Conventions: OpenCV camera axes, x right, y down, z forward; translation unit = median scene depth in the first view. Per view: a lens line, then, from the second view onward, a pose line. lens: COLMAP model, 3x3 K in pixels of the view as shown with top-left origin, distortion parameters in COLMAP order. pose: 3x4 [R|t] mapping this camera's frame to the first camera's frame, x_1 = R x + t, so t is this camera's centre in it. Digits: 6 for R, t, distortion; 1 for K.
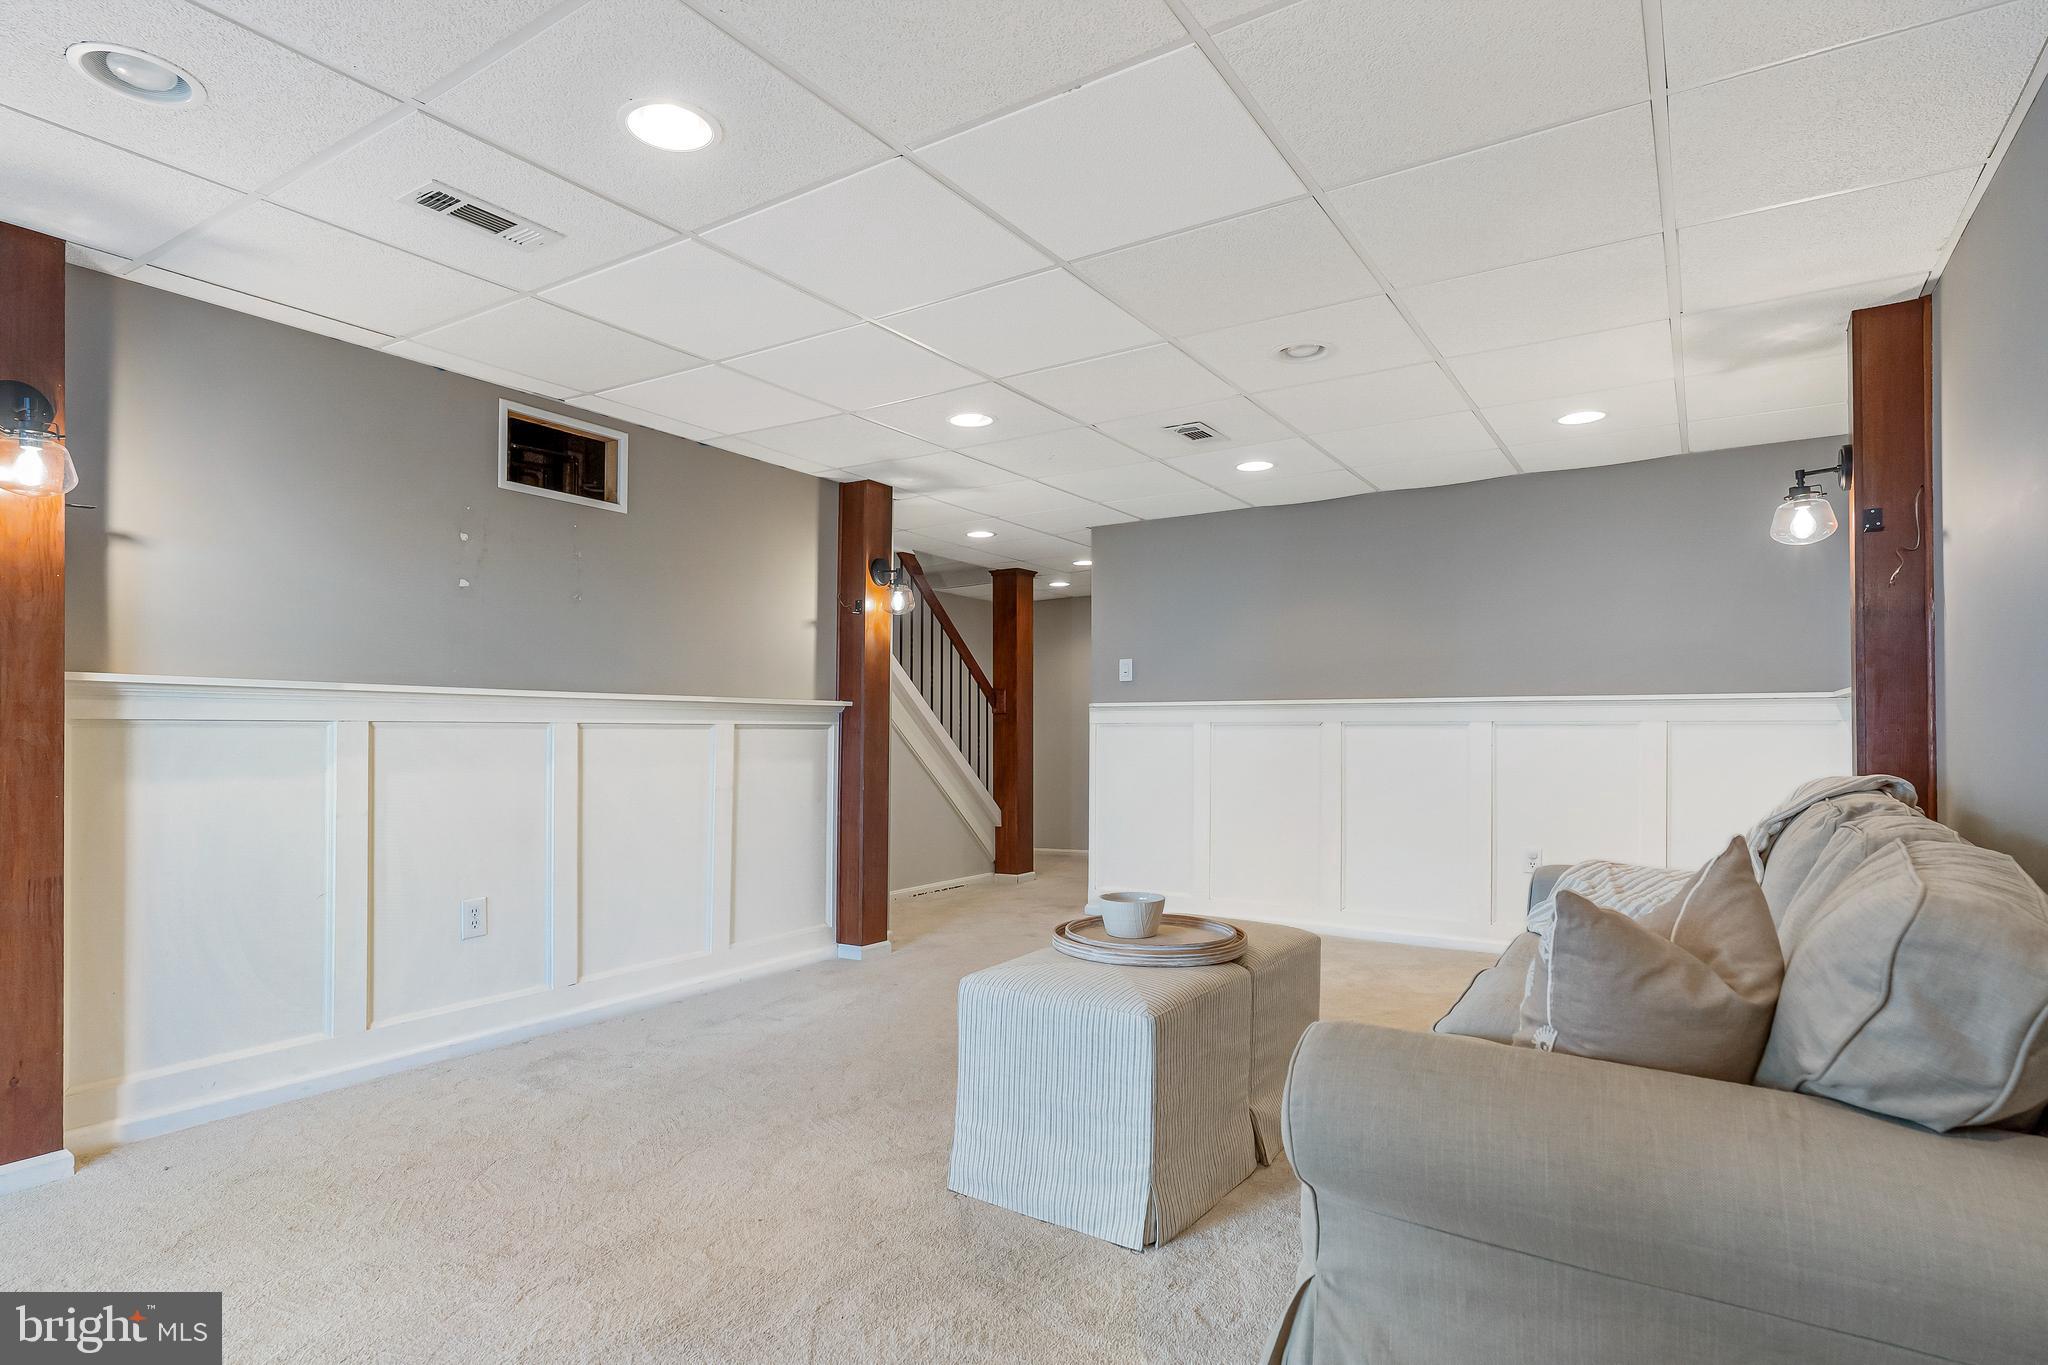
lens RADIAL K [[1049.3, 0, 1025.7], [0, 1049.3, 690.2], [0, 0, 1]] dist [-0.003154, 0.000040]
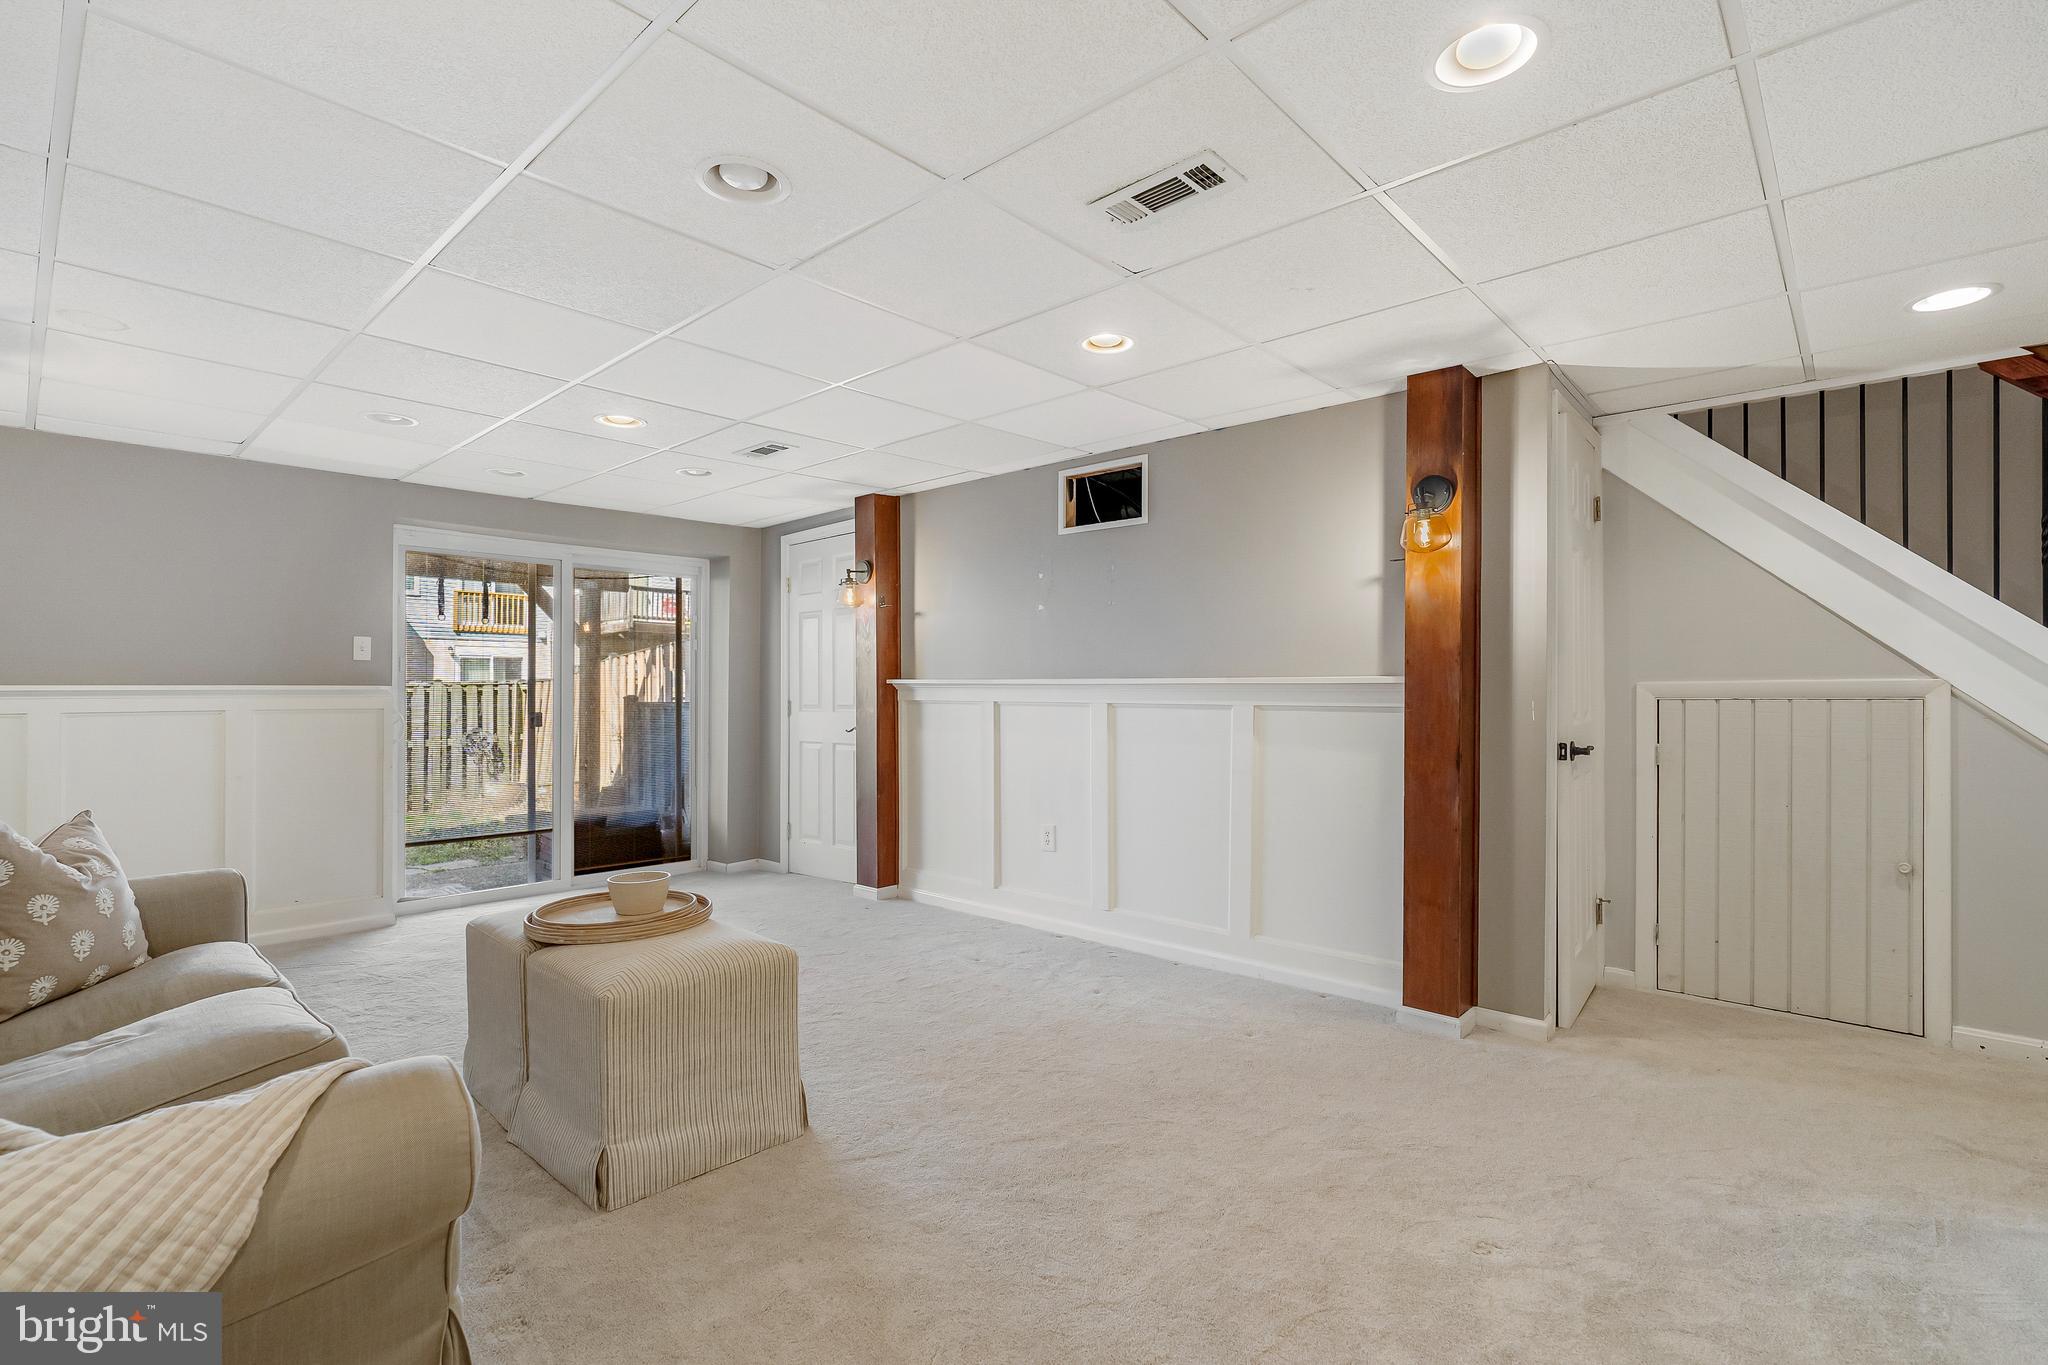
lens RADIAL K [[935.4, 0, 1026.8], [0, 935.4, 694.9], [0, 0, 1]] dist [-0.004502, 0.002001]
pose [[-0.152381, -0.009068, -0.988280, 0.618695], [0.025914, 0.999577, -0.013167, 0.029695], [0.987982, -0.027617, -0.152082, 0.962208]]
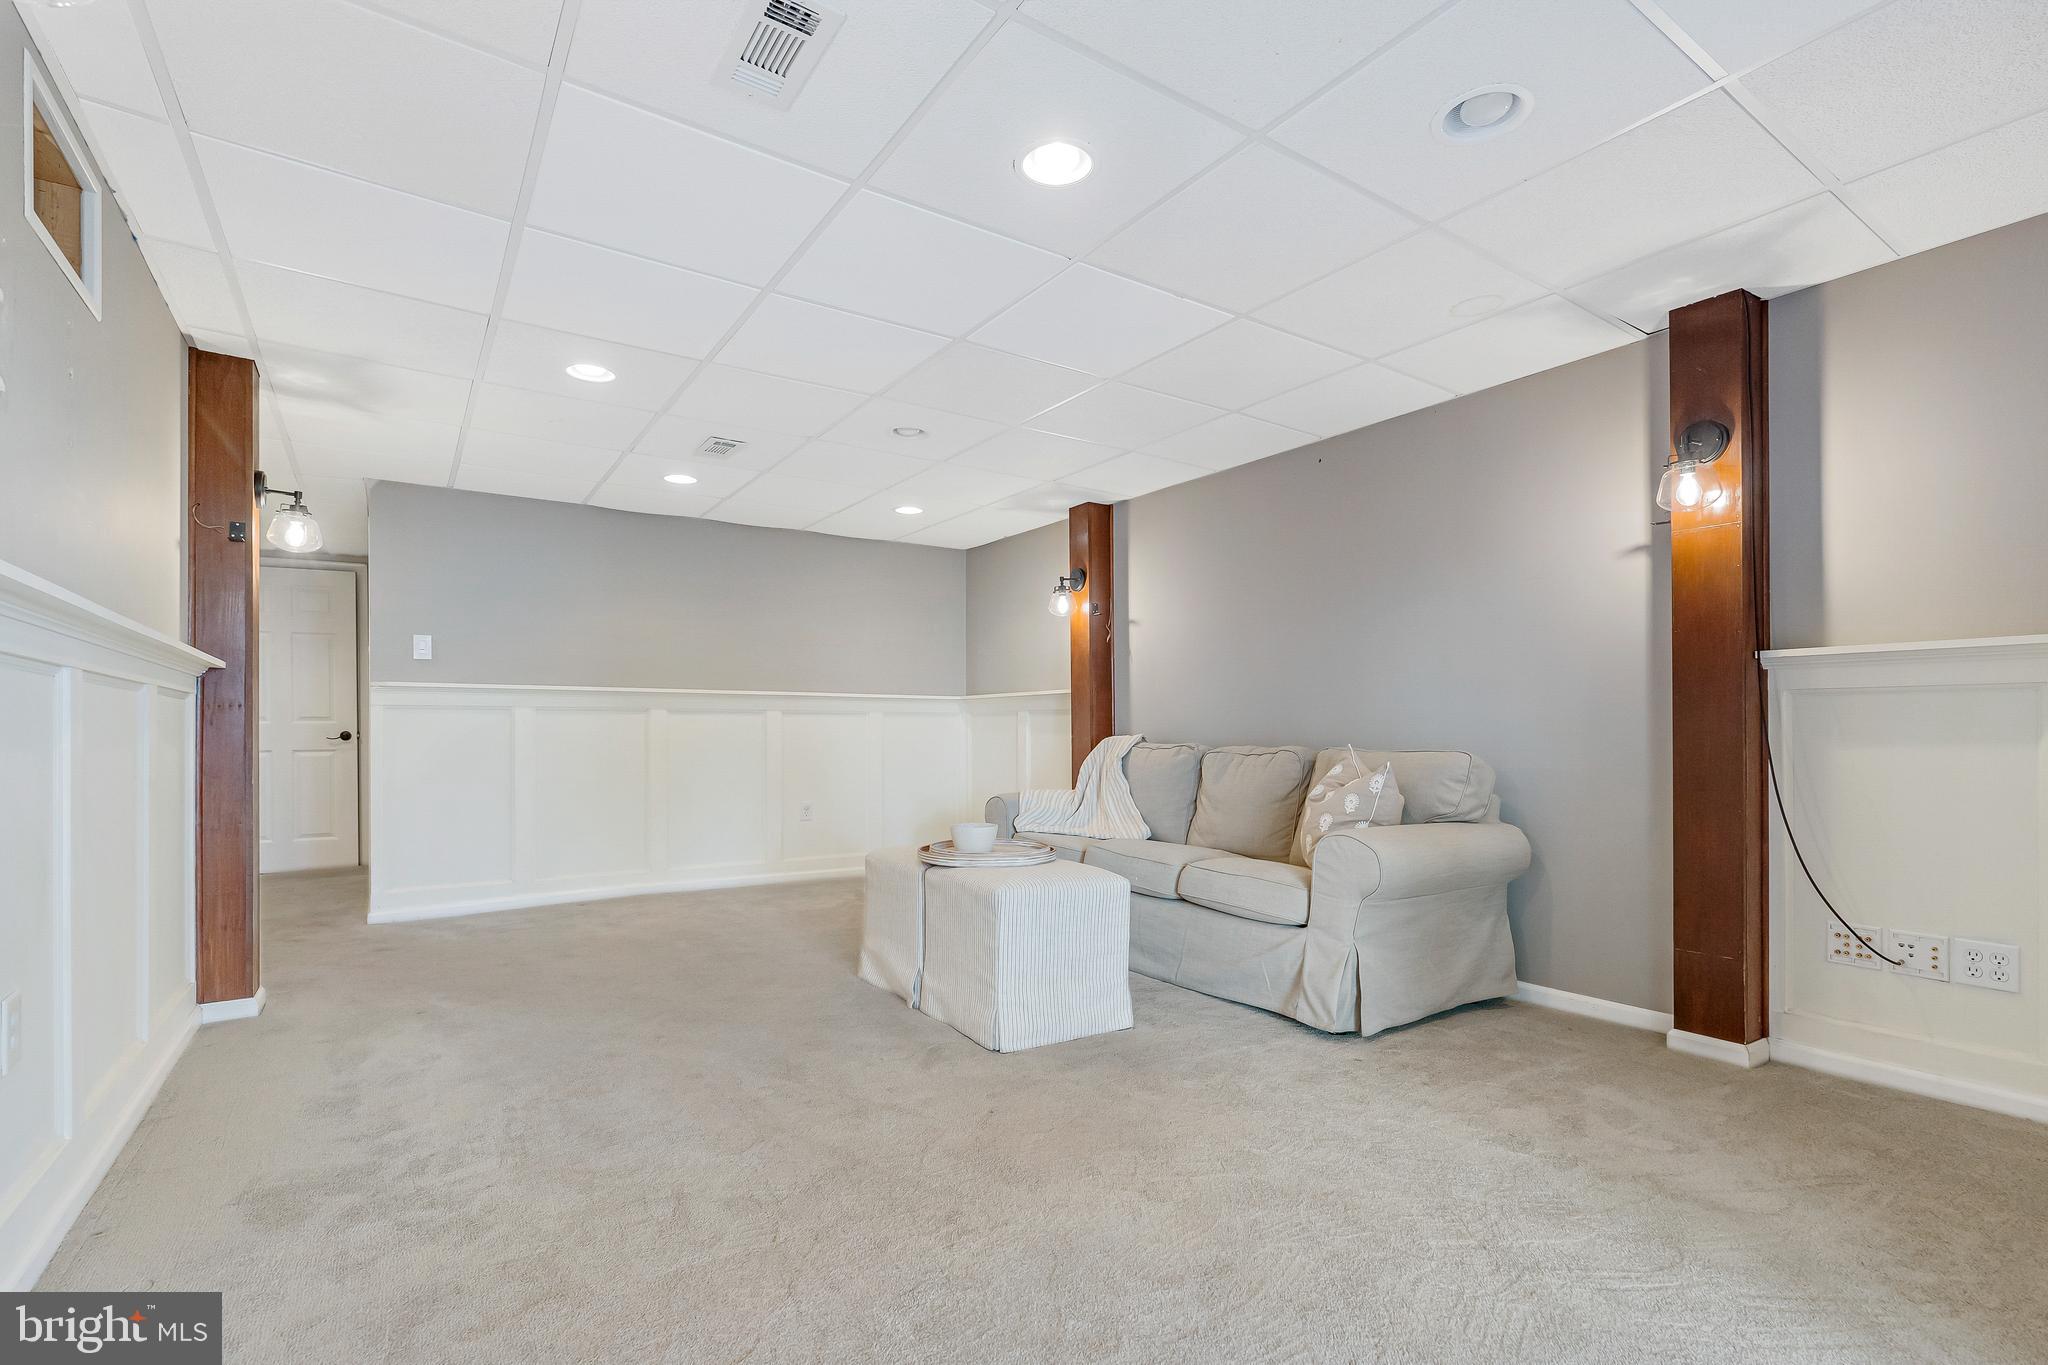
lens RADIAL K [[935.4, 0, 1029.5], [0, 935.4, 740.6], [0, 0, 1]] dist [-0.004502, 0.002001]
pose [[0.376798, -0.009053, 0.926251, -0.626996], [-0.032065, 0.999225, 0.022810, 0.035985], [-0.925740, -0.038295, 0.376216, 0.293631]]
